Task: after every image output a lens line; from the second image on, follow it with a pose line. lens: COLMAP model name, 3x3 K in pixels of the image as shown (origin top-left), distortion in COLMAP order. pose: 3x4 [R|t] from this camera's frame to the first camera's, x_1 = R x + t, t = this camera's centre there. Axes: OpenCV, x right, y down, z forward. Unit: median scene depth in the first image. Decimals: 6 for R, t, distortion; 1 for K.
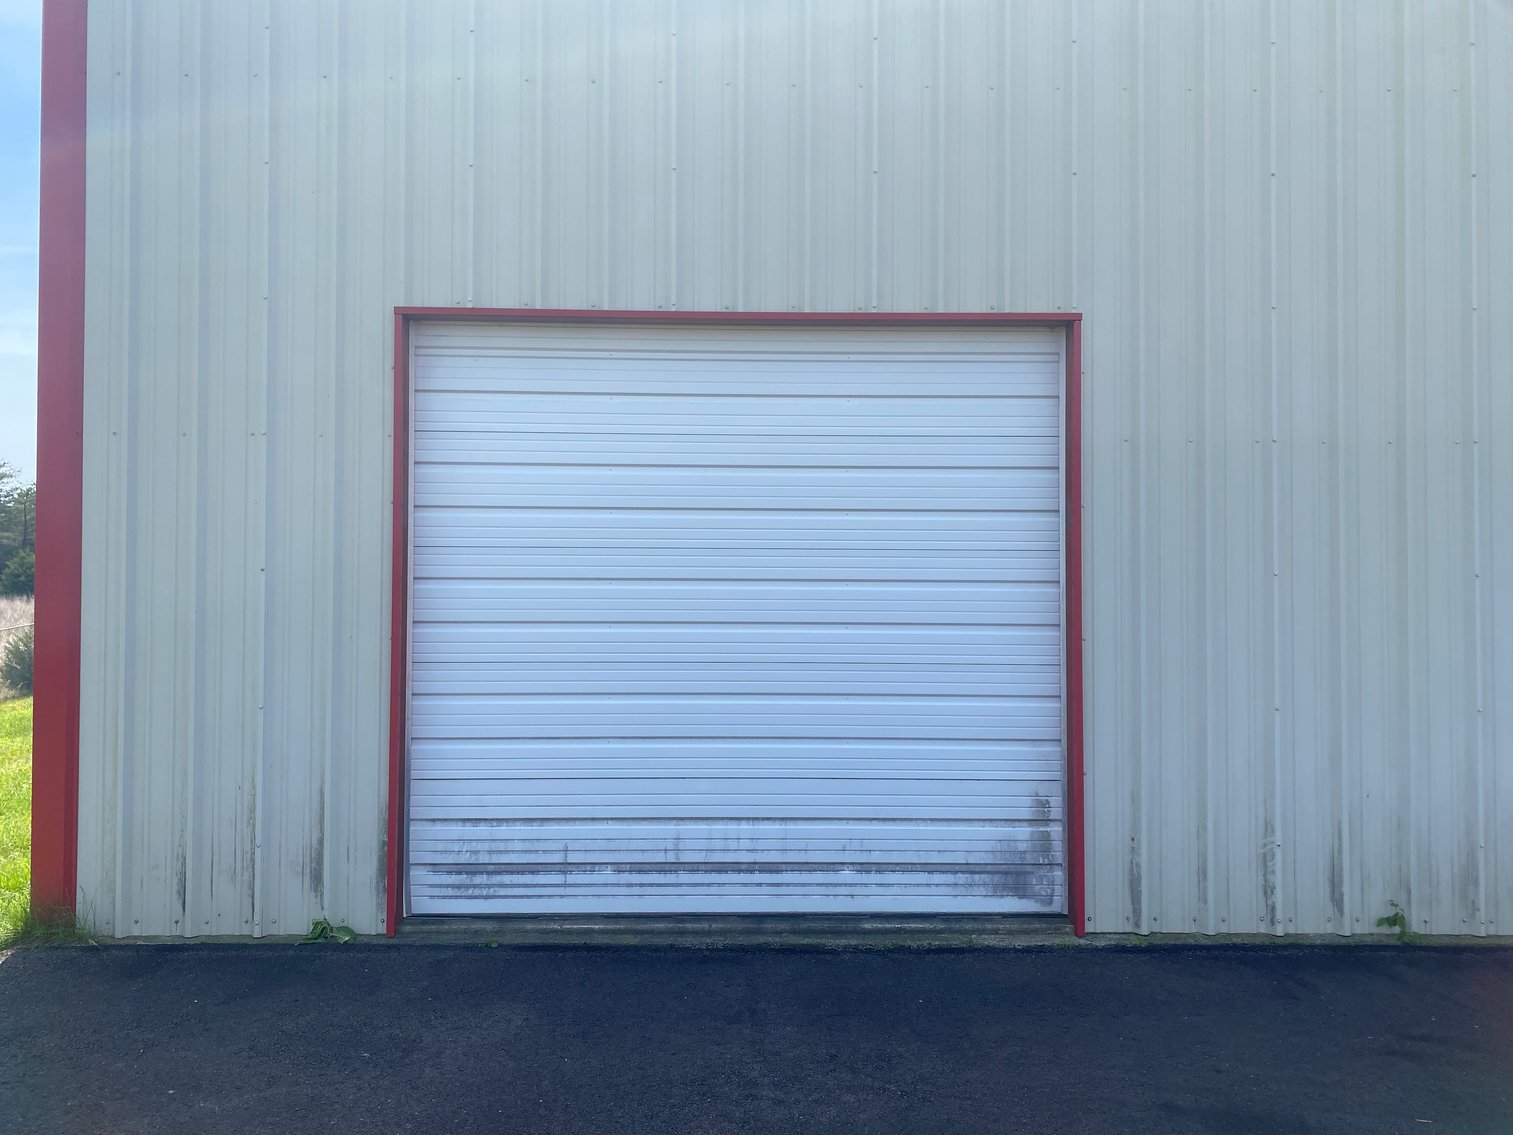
lens RADIAL K [[1138.7, 0, 751.6], [0, 1138.7, 570.9], [0, 0, 1]] dist [0.052793, -0.060563]
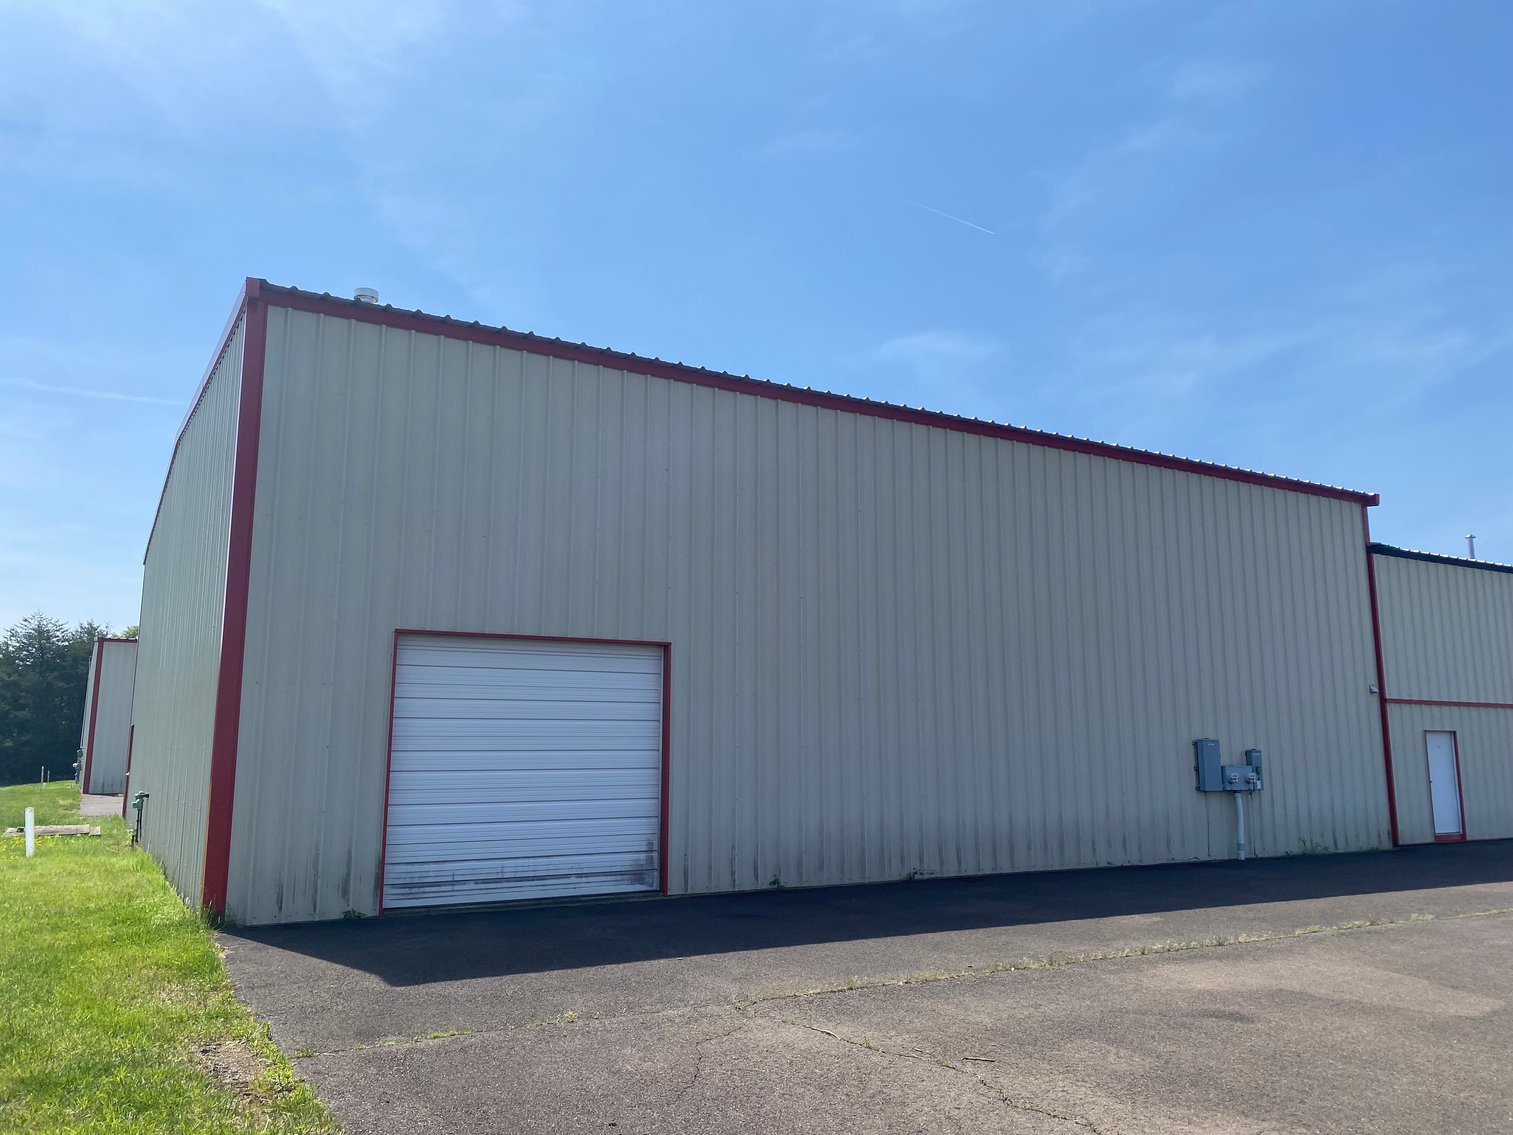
lens RADIAL K [[1138.7, 0, 756.7], [0, 1138.7, 564.2], [0, 0, 1]] dist [0.052793, -0.060563]
pose [[0.869896, 0.075803, 0.487376, -0.776404], [-0.003505, 0.989045, -0.147572, -0.024262], [-0.493223, 0.126663, 0.860632, -1.266985]]
